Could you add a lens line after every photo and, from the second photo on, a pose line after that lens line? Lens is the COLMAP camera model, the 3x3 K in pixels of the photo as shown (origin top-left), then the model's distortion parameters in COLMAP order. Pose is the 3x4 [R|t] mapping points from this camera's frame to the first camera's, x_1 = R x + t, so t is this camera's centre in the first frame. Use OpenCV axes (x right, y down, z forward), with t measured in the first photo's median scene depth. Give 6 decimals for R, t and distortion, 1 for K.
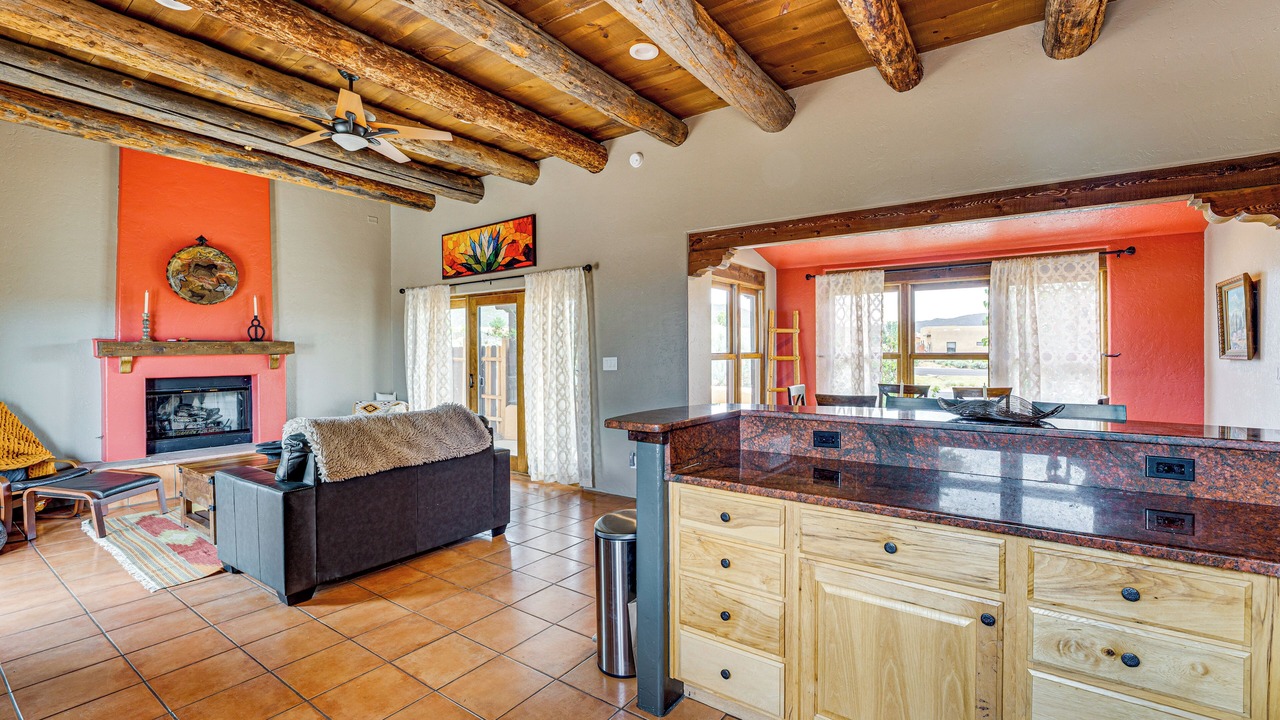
lens RADIAL K [[572.1, 0, 648.4], [0, 572.1, 353.8], [0, 0, 1]] dist [-0.023647, 0.001484]
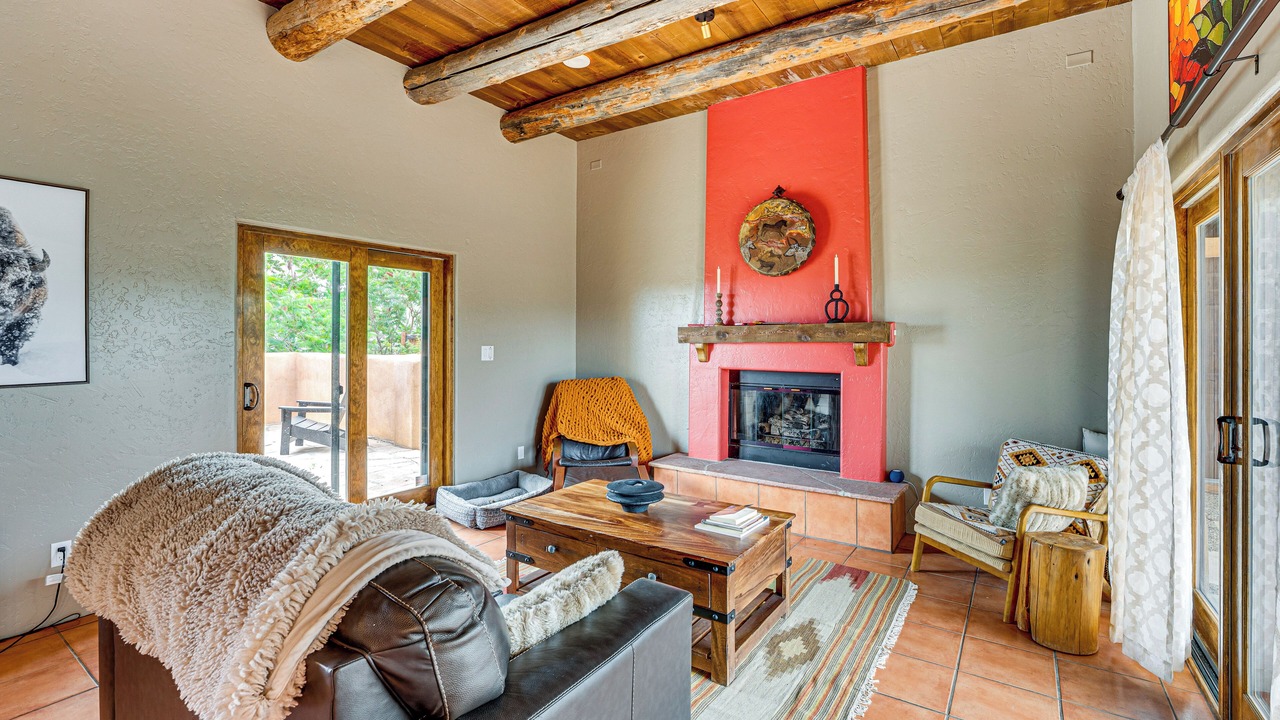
lens RADIAL K [[566.3, 0, 642.7], [0, 566.3, 341.8], [0, 0, 1]] dist [-0.019548, -0.000026]
pose [[-0.001973, 0.007405, -0.999971, -0.028665], [-0.008544, 0.999936, 0.007422, -0.003255], [0.999962, 0.008558, -0.001909, 0.804476]]
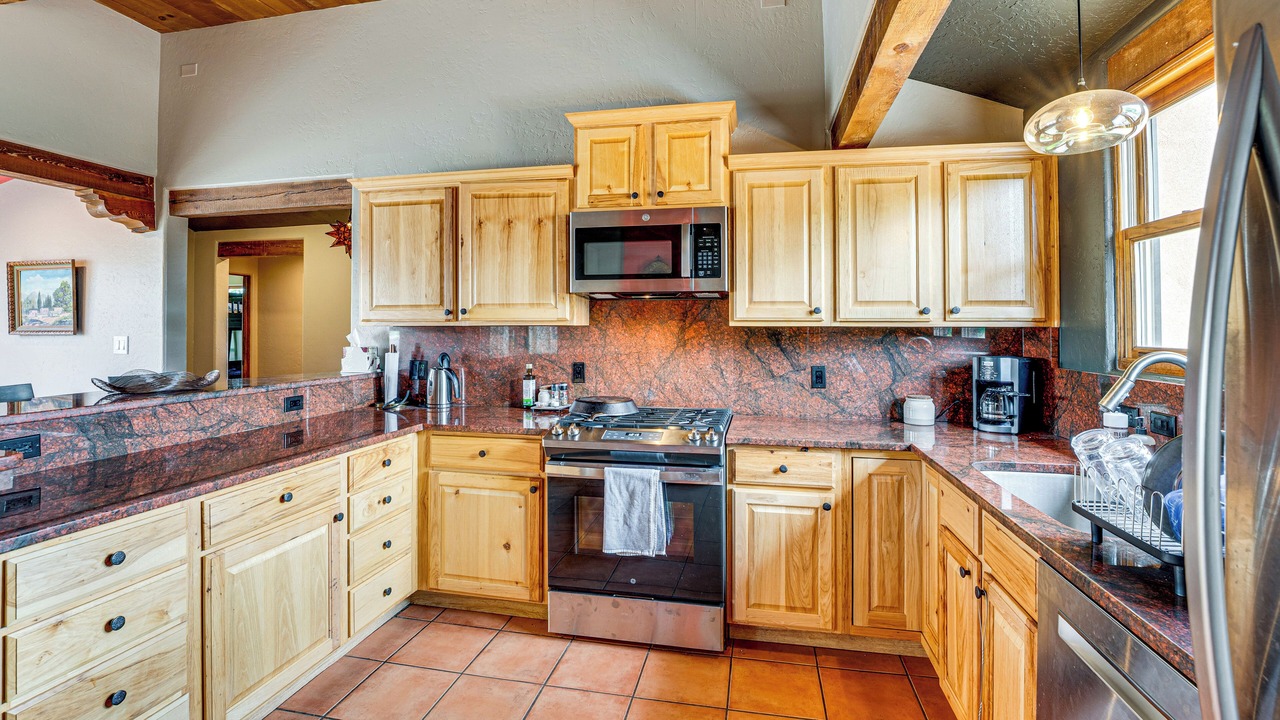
lens RADIAL K [[602.6, 0, 619.4], [0, 602.6, 317.6], [0, 0, 1]] dist [-0.027909, 0.000942]
pose [[-0.390944, 0.016892, 0.920259, -0.252563], [0.004012, 0.999853, -0.016649, 0.000091], [-0.920406, -0.002817, -0.390954, 0.225861]]
